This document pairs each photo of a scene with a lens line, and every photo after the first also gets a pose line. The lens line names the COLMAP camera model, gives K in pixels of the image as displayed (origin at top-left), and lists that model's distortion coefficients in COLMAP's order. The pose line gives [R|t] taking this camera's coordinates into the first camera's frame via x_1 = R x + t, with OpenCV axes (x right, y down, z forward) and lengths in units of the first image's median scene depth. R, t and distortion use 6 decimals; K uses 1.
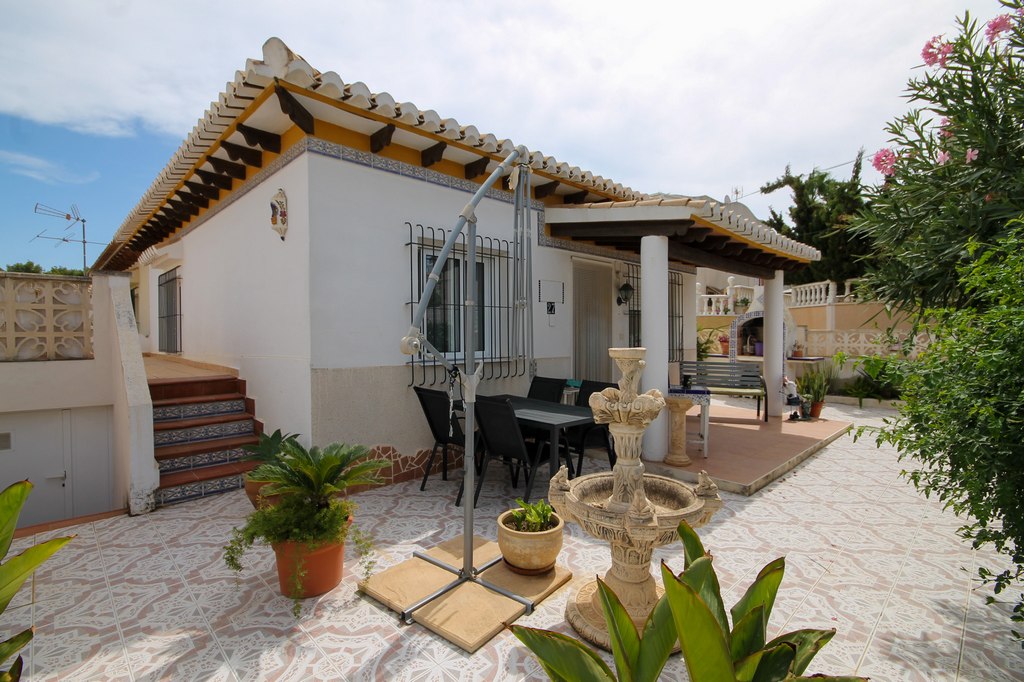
lens RADIAL K [[481.7, 0, 520.2], [0, 481.7, 345.2], [0, 0, 1]] dist [-0.006362, -0.000009]
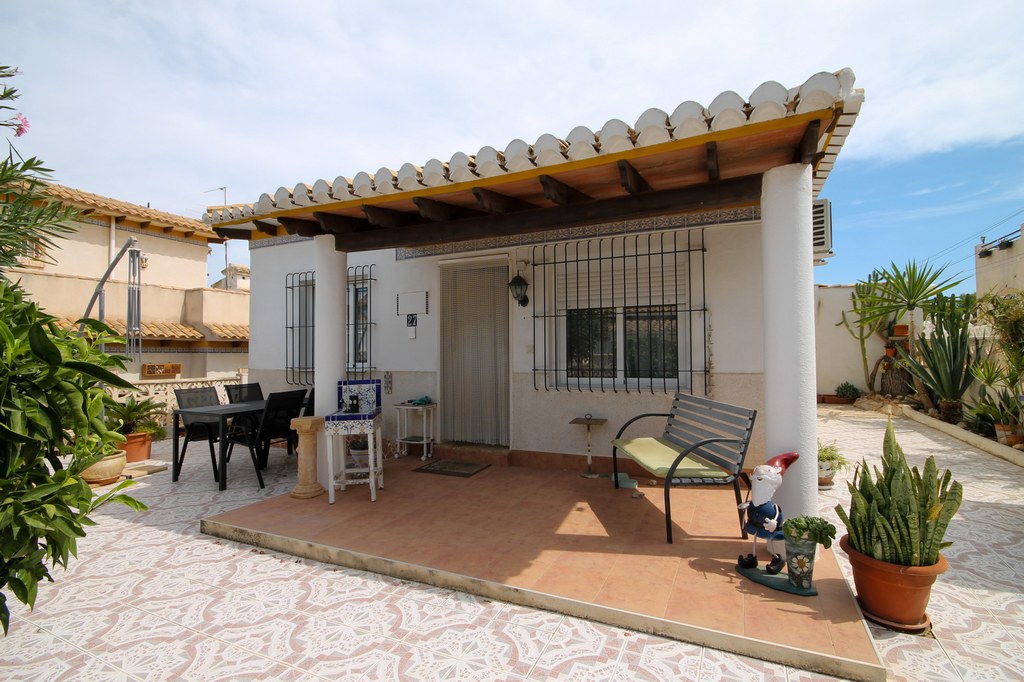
lens RADIAL K [[481.7, 0, 521.2], [0, 481.7, 345.0], [0, 0, 1]] dist [-0.006362, -0.000009]
pose [[0.346827, -0.022760, -0.937653, 0.768204], [-0.015064, 0.999441, -0.029832, -0.001300], [0.937808, 0.024472, 0.346291, 0.637789]]
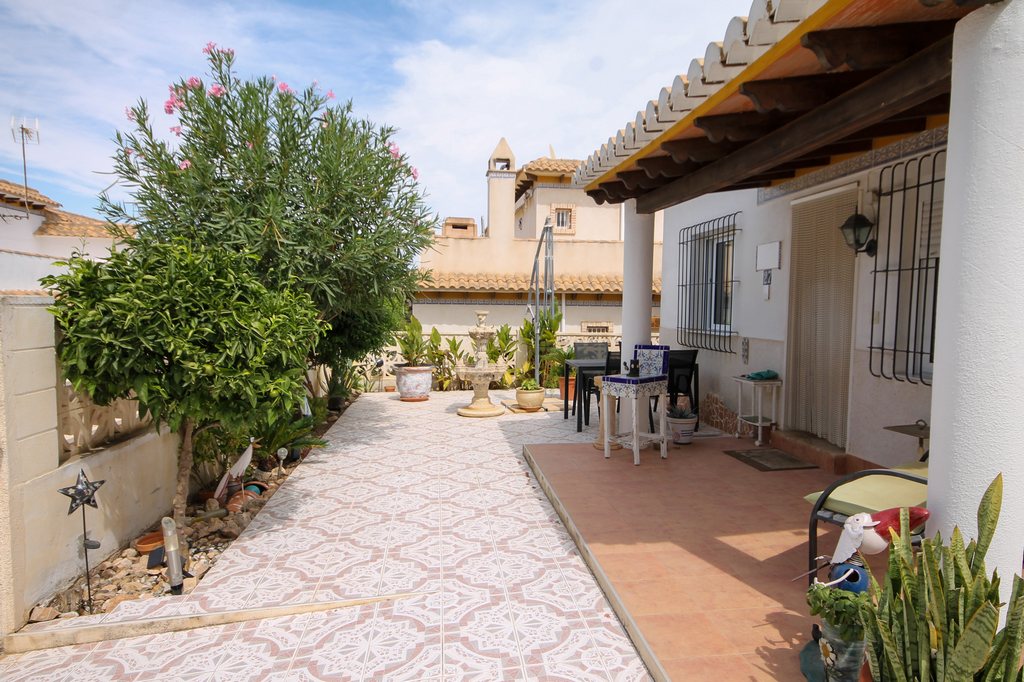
lens RADIAL K [[626.3, 0, 514.5], [0, 626.3, 346.1], [0, 0, 1]] dist [0.003161, 0.003624]
pose [[-0.612696, 0.047445, -0.788893, 0.835603], [-0.028990, 0.996175, 0.082426, -0.026592], [0.789787, 0.073372, -0.608977, 0.955748]]
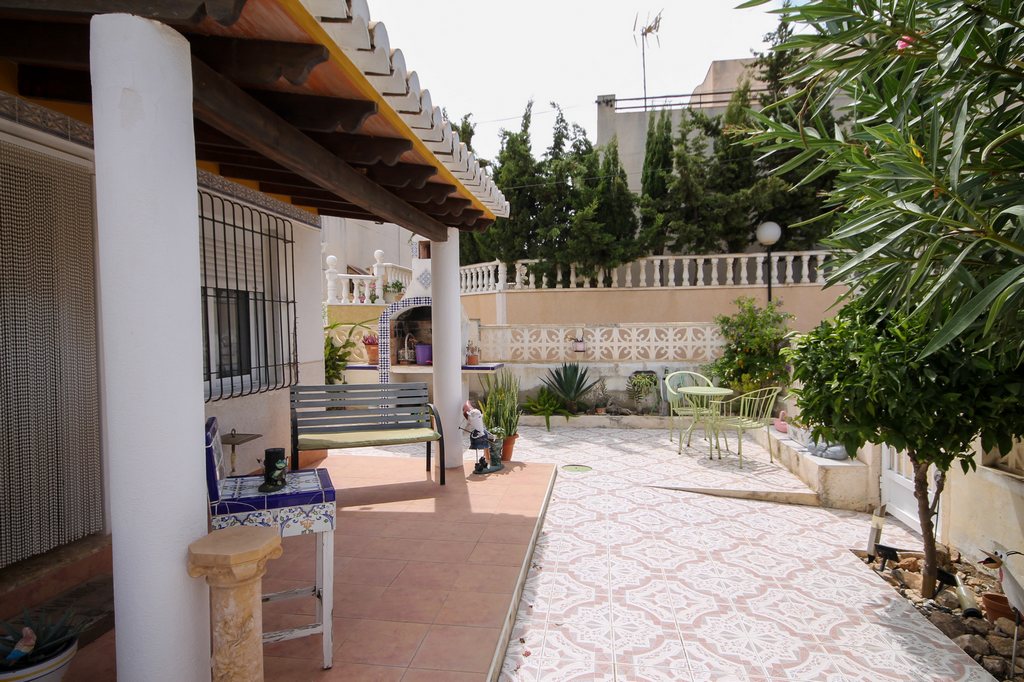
lens RADIAL K [[573.5, 0, 516.9], [0, 573.5, 337.4], [0, 0, 1]] dist [-0.015281, -0.000879]
pose [[0.797751, -0.019434, 0.602673, 0.149891], [0.025119, 0.999684, -0.001014, -0.013381], [-0.602463, 0.015948, 0.797987, 0.344244]]
